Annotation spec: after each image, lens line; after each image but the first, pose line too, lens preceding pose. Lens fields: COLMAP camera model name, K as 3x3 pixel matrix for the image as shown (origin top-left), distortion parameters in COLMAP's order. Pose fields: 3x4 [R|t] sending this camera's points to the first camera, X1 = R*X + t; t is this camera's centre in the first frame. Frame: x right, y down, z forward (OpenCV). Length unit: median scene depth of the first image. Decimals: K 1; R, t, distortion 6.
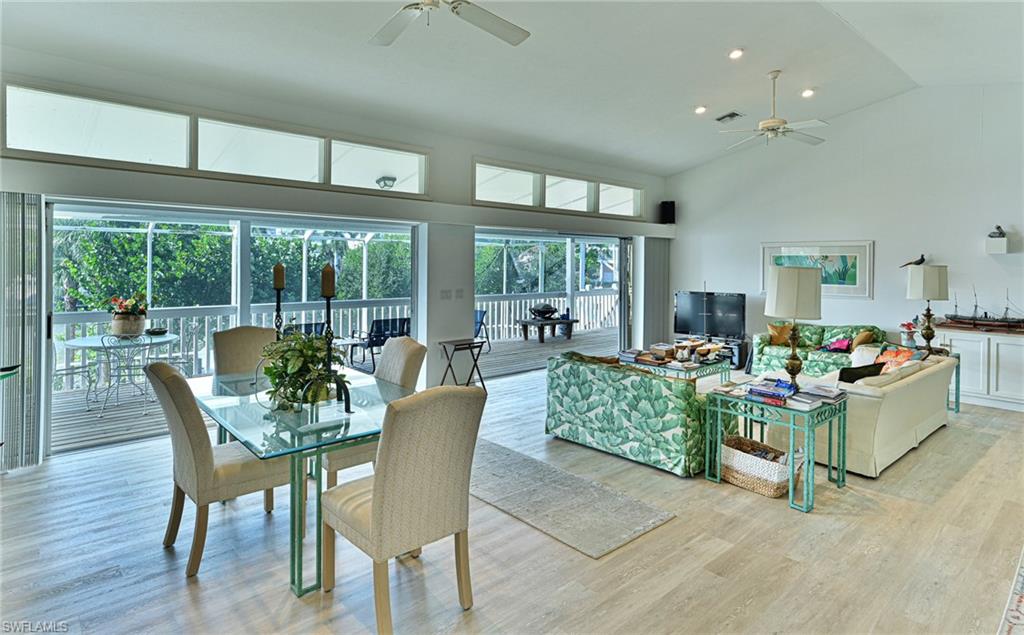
lens RADIAL K [[553.4, 0, 531.0], [0, 553.4, 261.0], [0, 0, 1]] dist [0.026170, 0.000932]
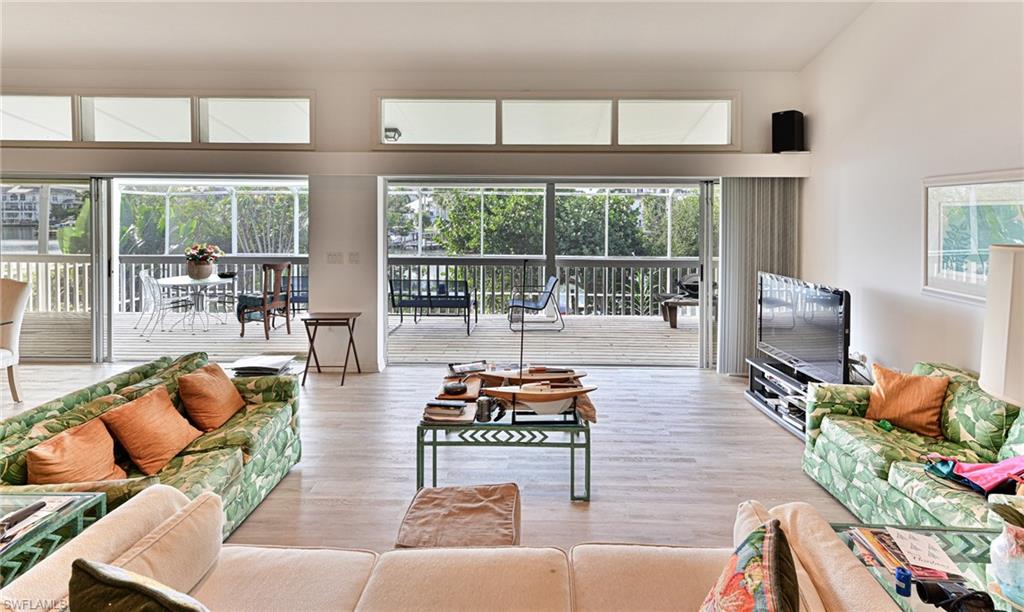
lens RADIAL K [[510.8, 0, 527.9], [0, 510.8, 218.4], [0, 0, 1]] dist [0.014105, 0.000254]
pose [[0.725479, 0.000553, -0.688244, 0.684439], [0.003770, 0.999981, 0.004777, -0.003700], [0.688234, -0.006060, 0.725463, 0.711963]]
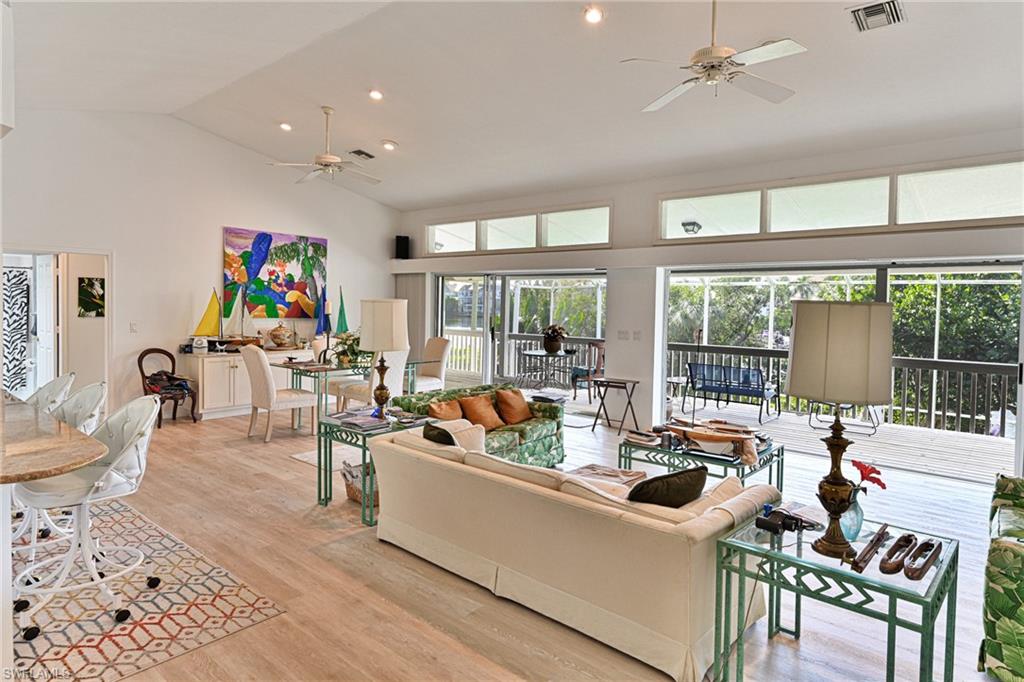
lens RADIAL K [[596.3, 0, 512.6], [0, 596.3, 321.7], [0, 0, 1]] dist [-0.005147, -0.000471]
pose [[0.091423, 0.016897, -0.995669, 1.069867], [-0.020359, 0.999679, 0.015096, 0.025294], [0.995604, 0.018890, 0.091737, 0.776798]]
